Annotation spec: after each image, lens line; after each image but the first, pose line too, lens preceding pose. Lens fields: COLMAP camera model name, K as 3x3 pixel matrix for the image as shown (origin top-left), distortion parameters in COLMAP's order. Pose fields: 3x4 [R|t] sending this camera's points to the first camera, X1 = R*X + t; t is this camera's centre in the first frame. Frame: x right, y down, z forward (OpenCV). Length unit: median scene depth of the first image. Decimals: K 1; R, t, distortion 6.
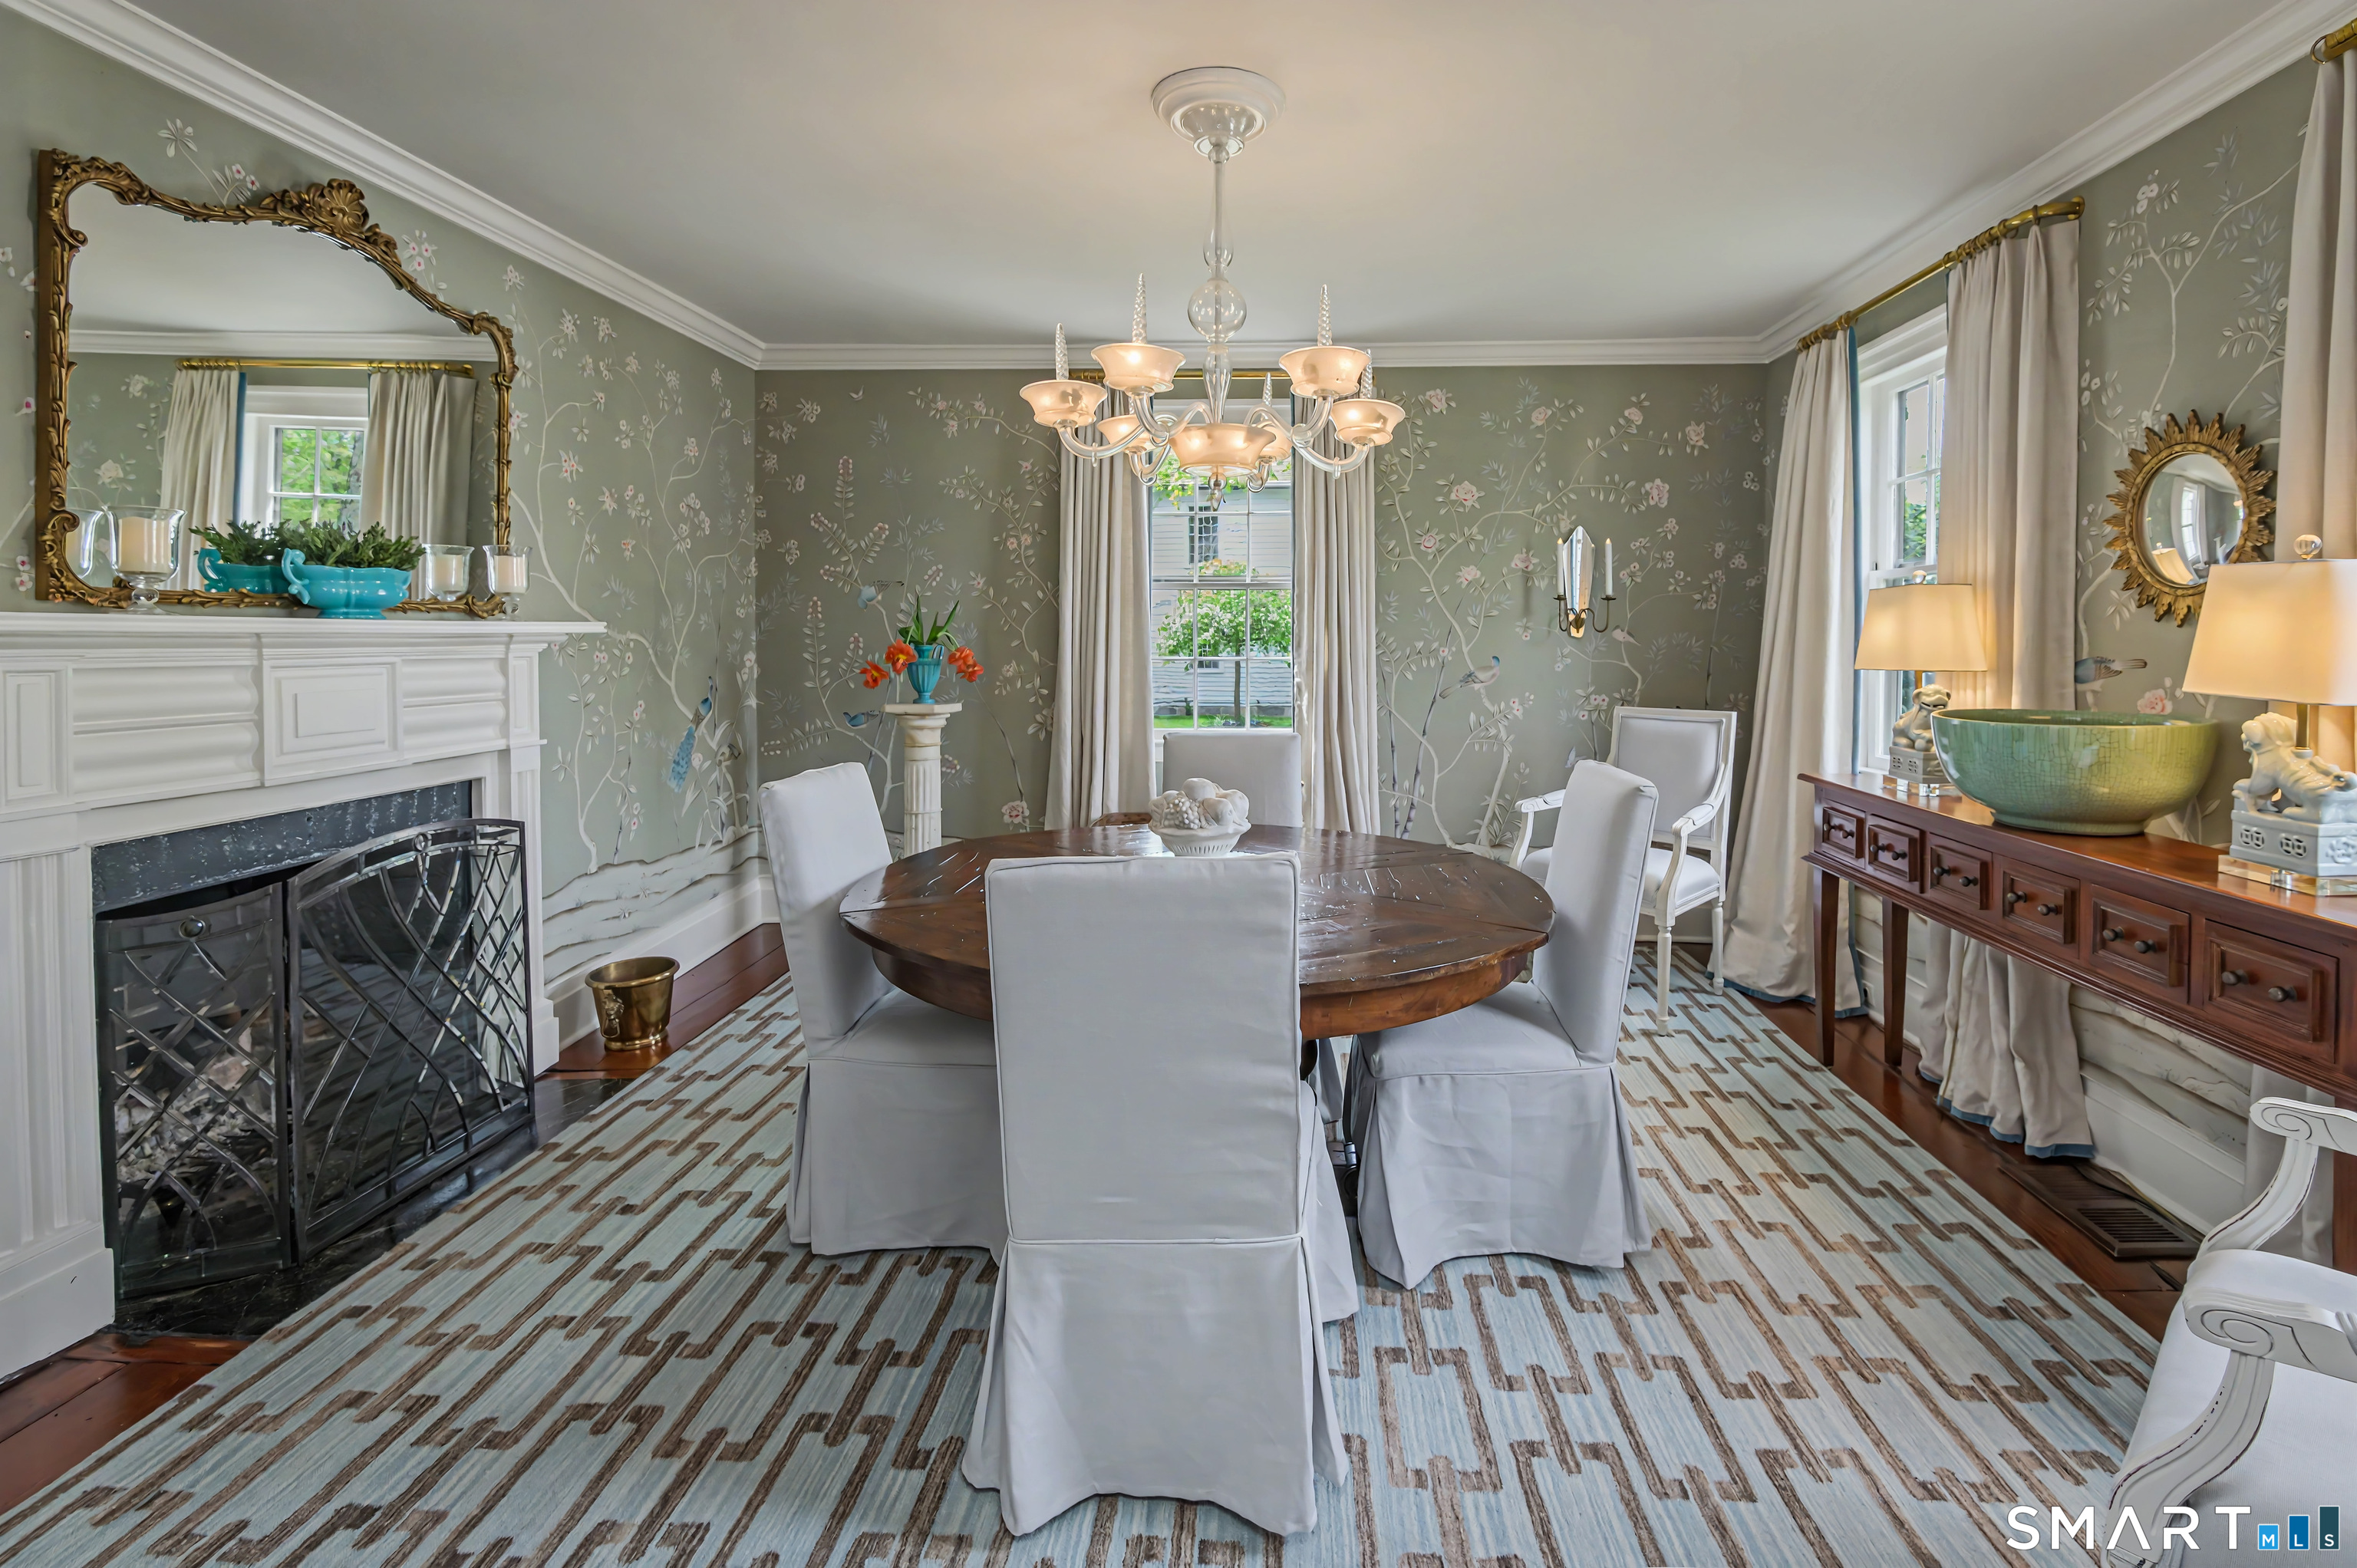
lens RADIAL K [[1039.7, 0, 1179.4], [0, 1039.7, 660.1], [0, 0, 1]] dist [0.001034, -0.000383]
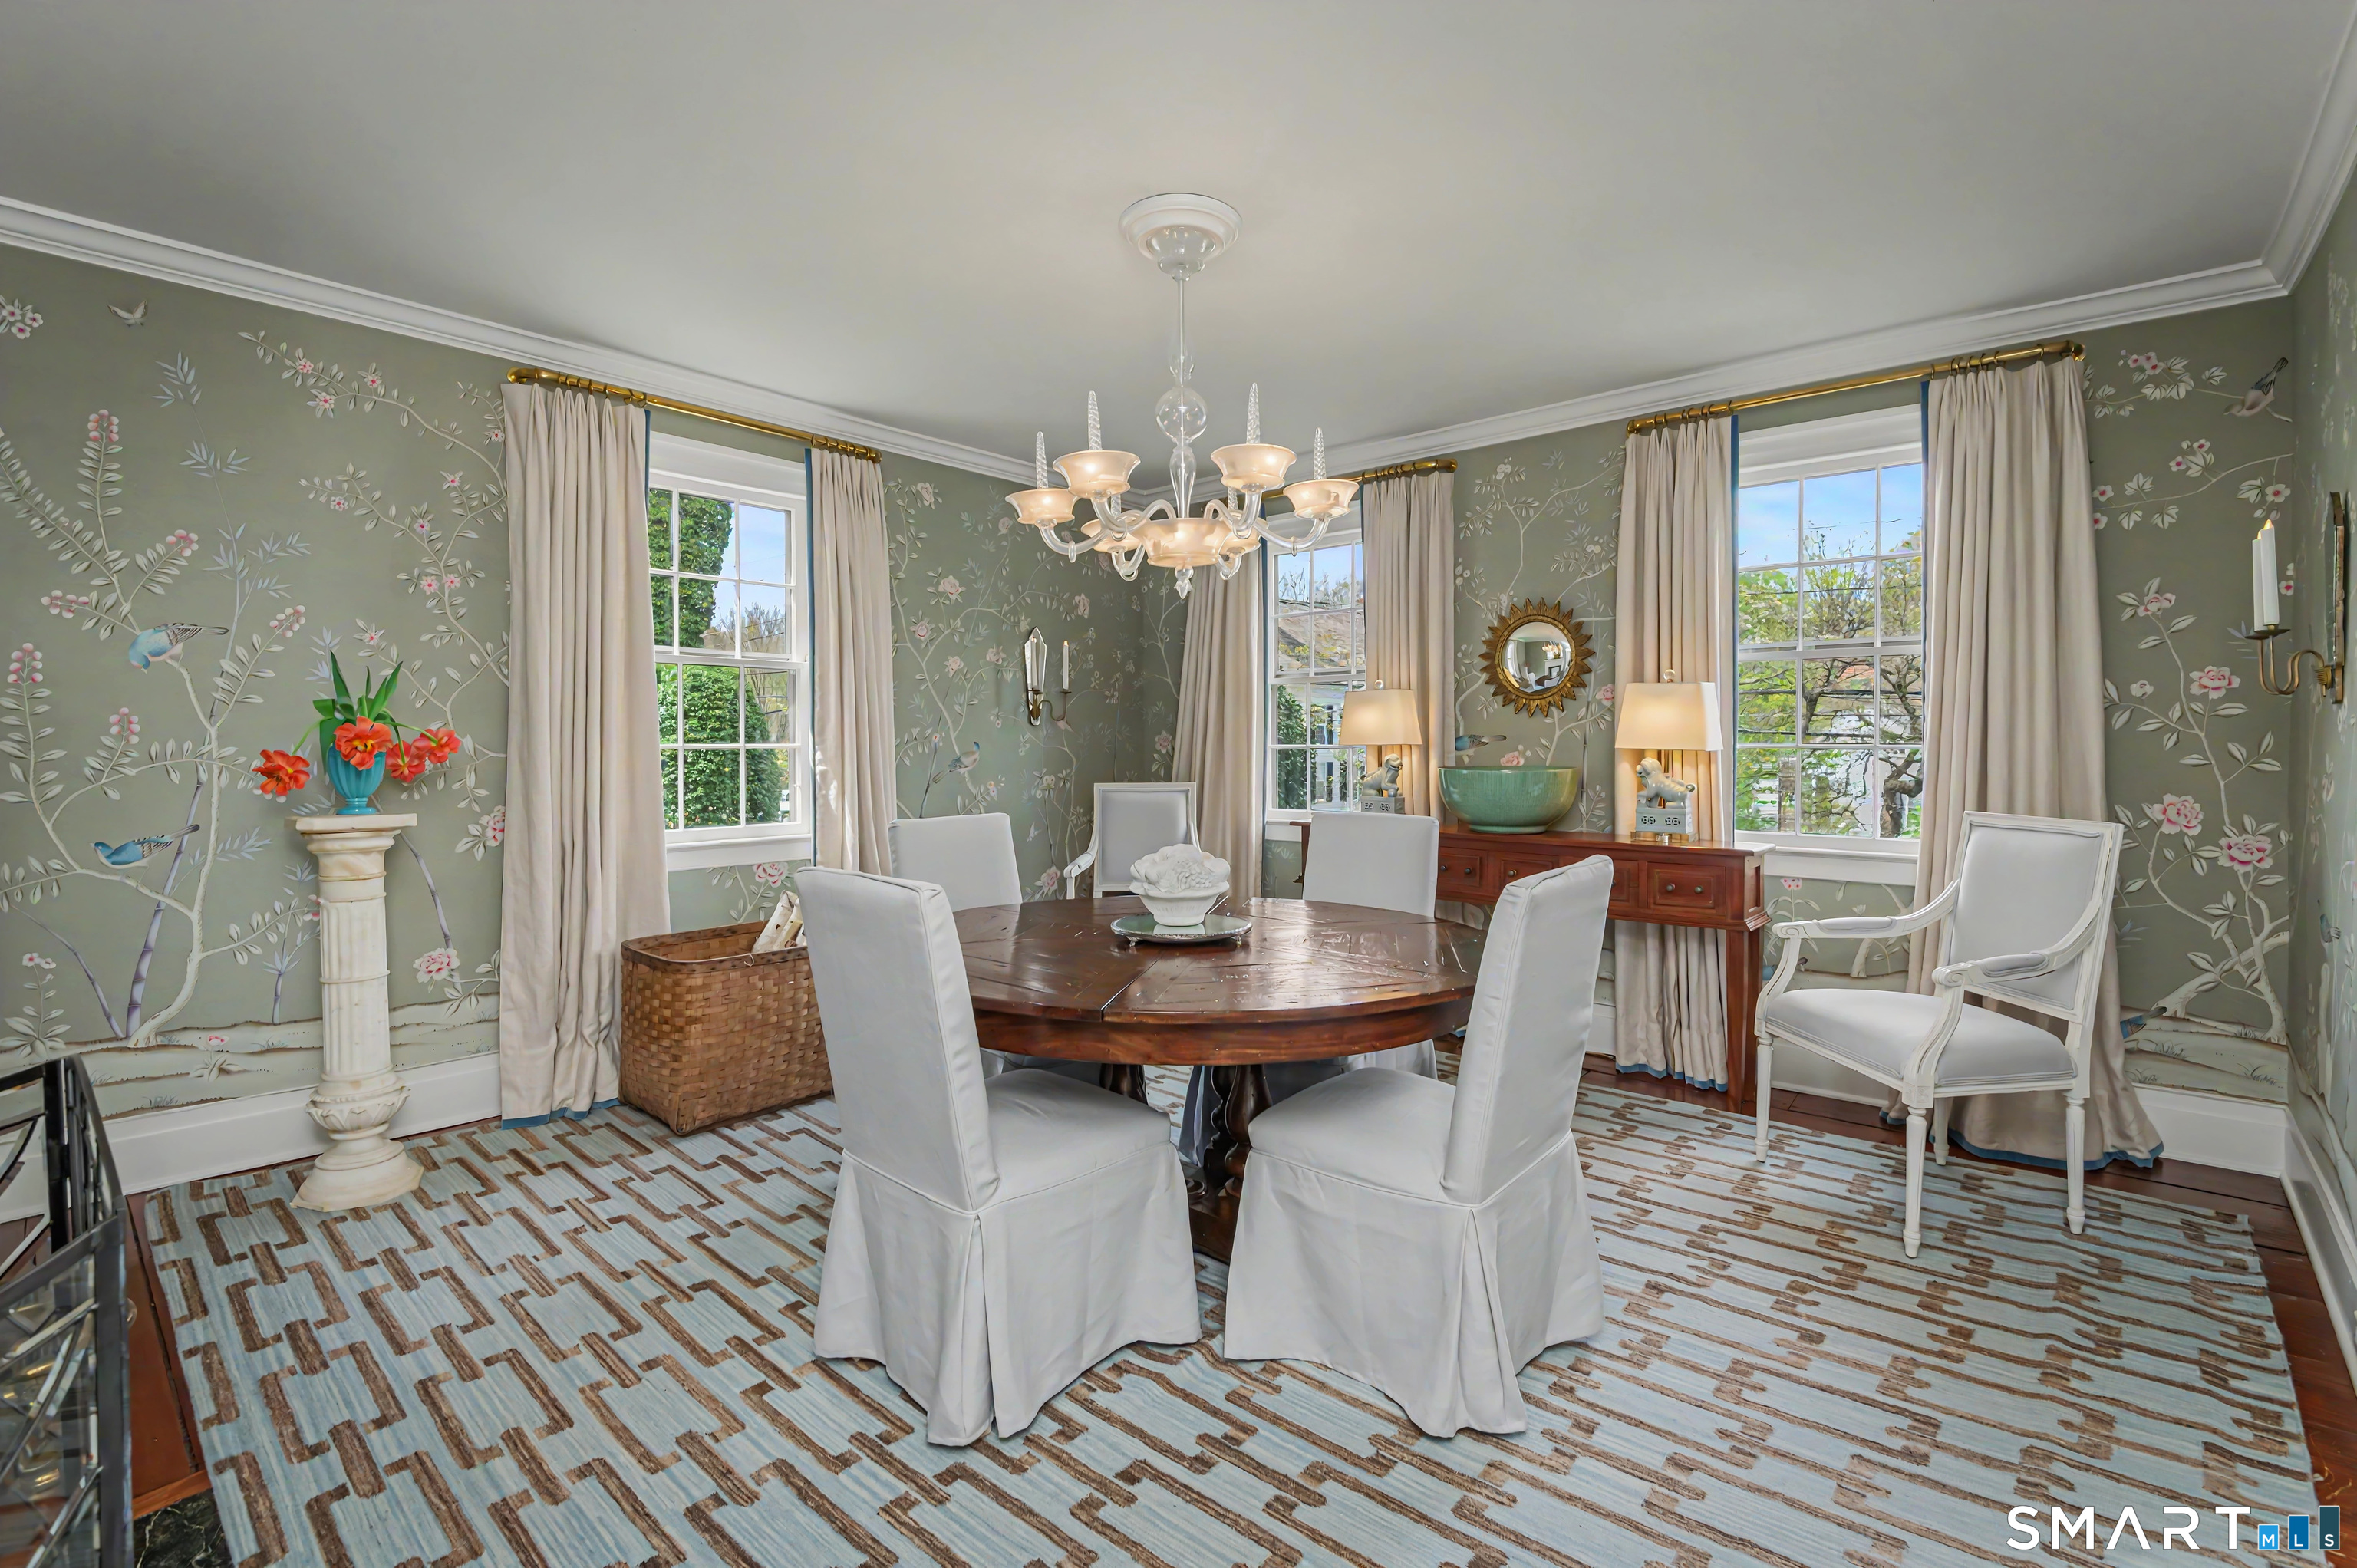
lens RADIAL K [[1057.3, 0, 1168.9], [0, 1057.3, 754.7], [0, 0, 1]] dist [0.022254, -0.023833]
pose [[0.628585, -0.012396, 0.777642, -0.466177], [0.015683, 0.999872, 0.003262, 0.009702], [-0.777583, 0.010145, 0.628698, 0.177316]]
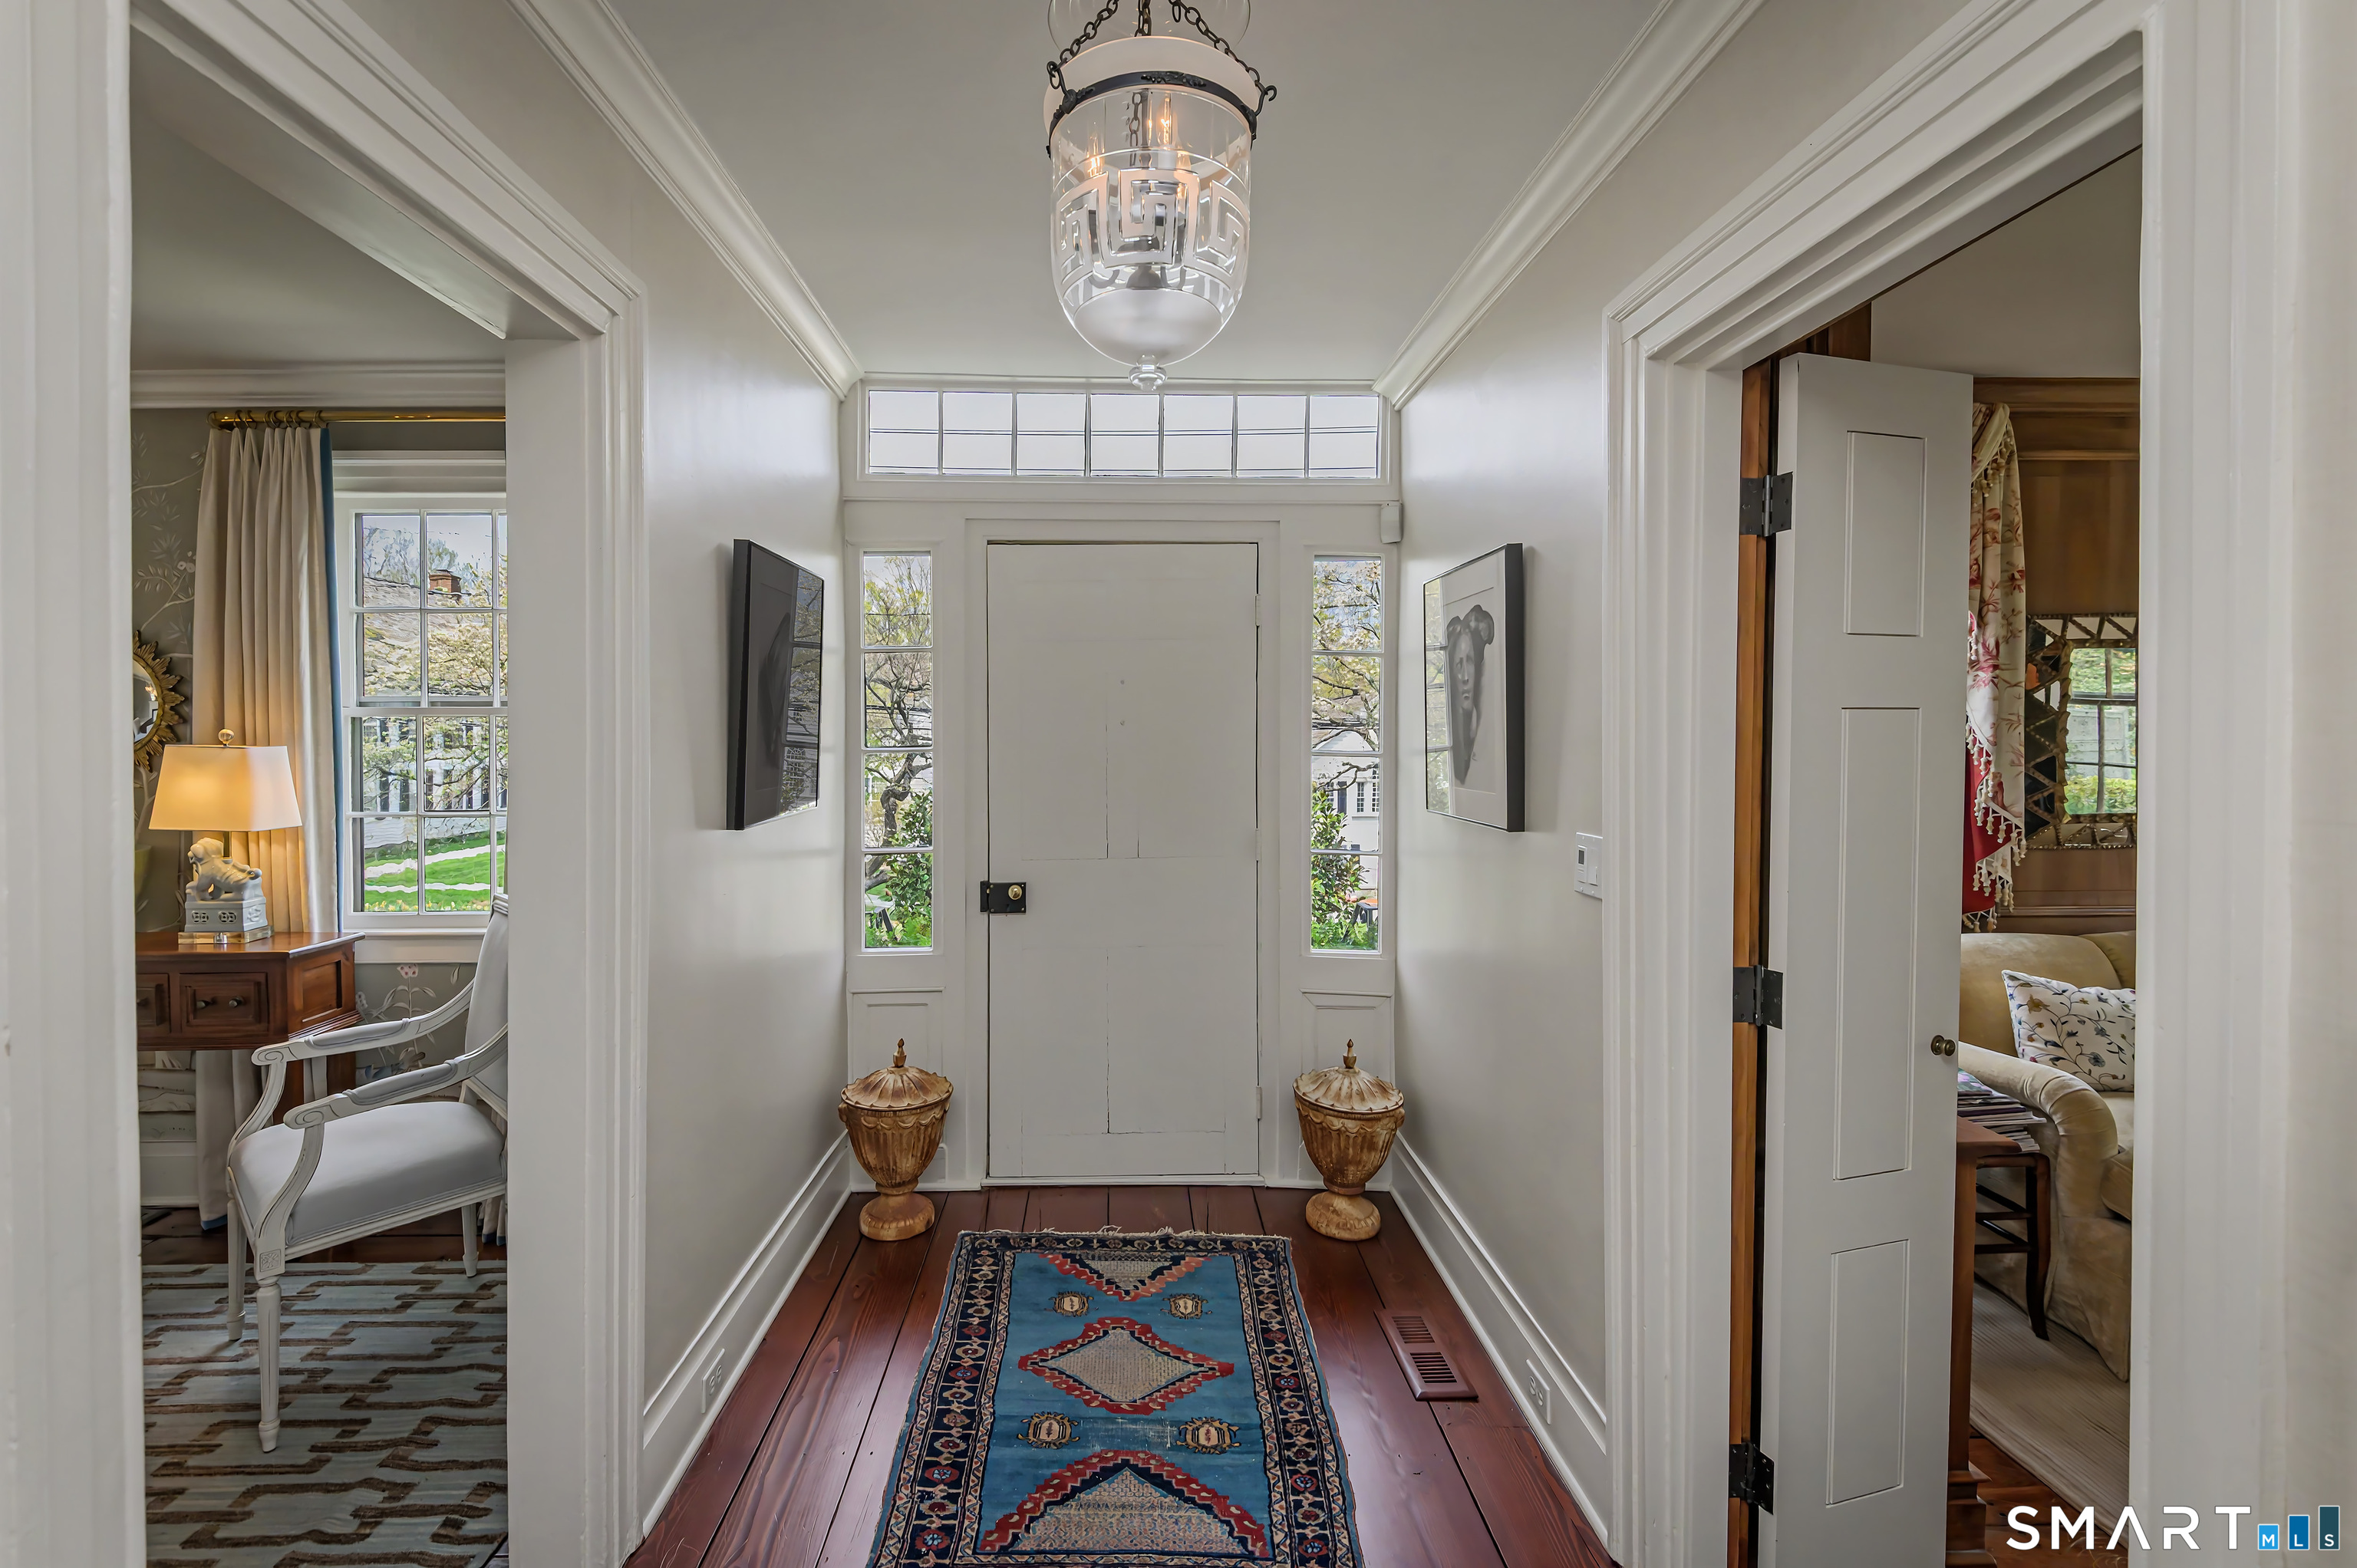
lens RADIAL K [[1057.3, 0, 1168.9], [0, 1057.3, 754.7], [0, 0, 1]] dist [0.022254, -0.023833]
pose [[-0.089211, -0.025406, 0.995689, -0.293778], [0.024994, 0.999303, 0.027738, -0.035543], [-0.995699, 0.027361, -0.088514, -0.140709]]
